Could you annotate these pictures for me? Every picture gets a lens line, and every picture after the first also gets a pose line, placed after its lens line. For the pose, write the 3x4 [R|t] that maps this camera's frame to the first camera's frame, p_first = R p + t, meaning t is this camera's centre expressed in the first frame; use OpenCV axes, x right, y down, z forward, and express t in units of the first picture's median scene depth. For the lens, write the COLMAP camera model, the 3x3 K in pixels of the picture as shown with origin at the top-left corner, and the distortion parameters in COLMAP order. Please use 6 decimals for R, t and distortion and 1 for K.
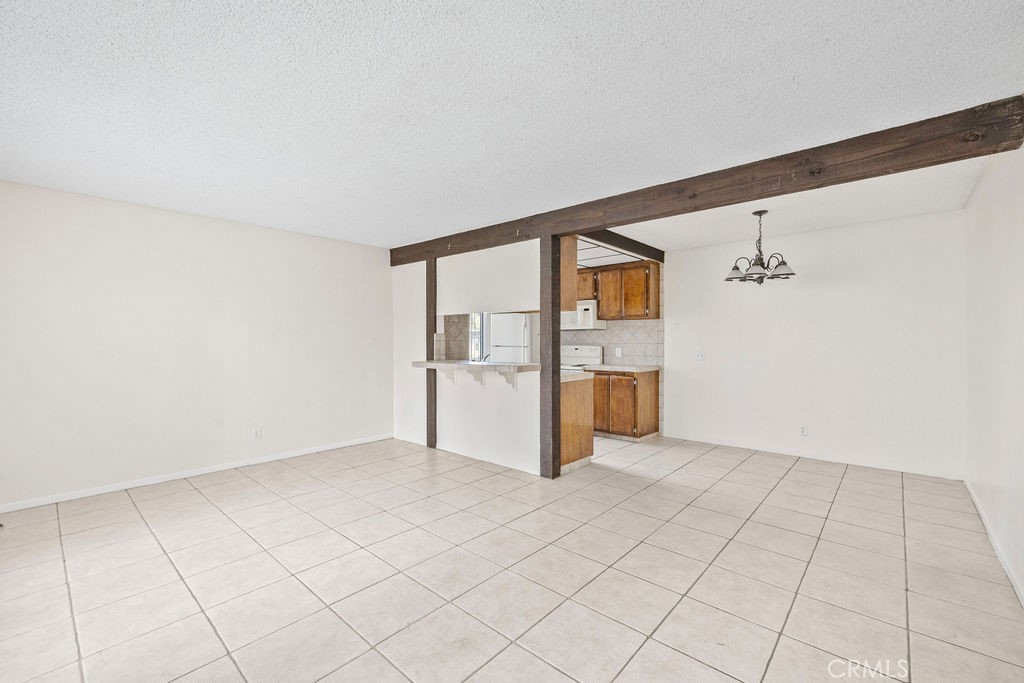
lens RADIAL K [[434.3, 0, 515.9], [0, 434.3, 342.0], [0, 0, 1]] dist [0.000679, 0.000075]
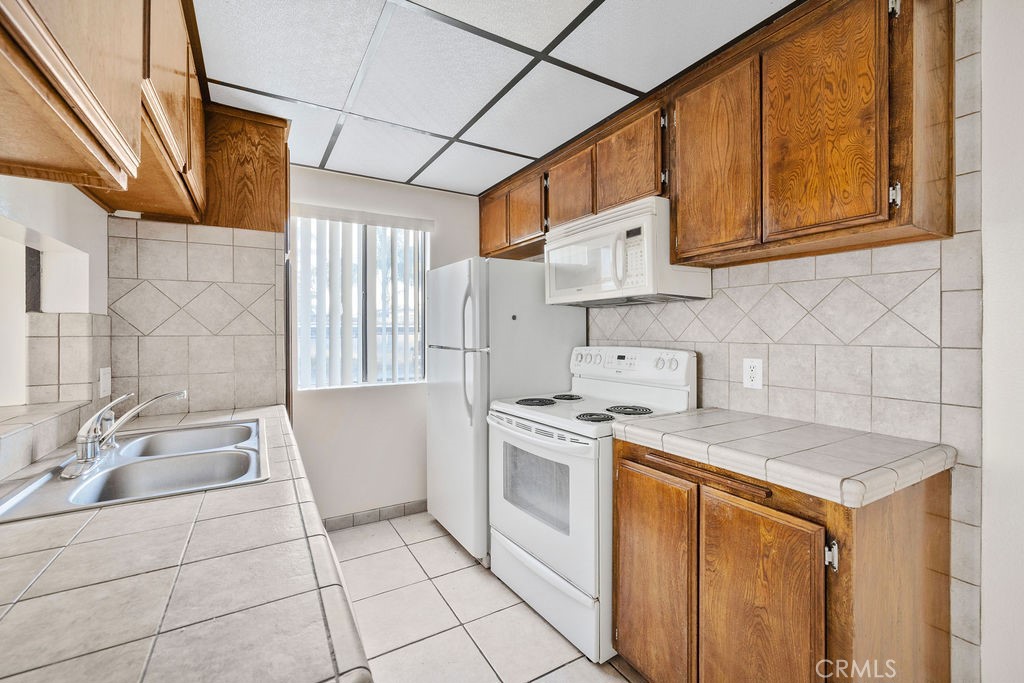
lens RADIAL K [[434.3, 0, 508.7], [0, 434.3, 331.3], [0, 0, 1]] dist [0.000679, 0.000075]
pose [[0.946832, -0.001916, -0.321722, 0.184500], [0.001279, 0.999997, -0.002191, -0.004561], [0.321725, 0.001663, 0.946832, 0.708492]]
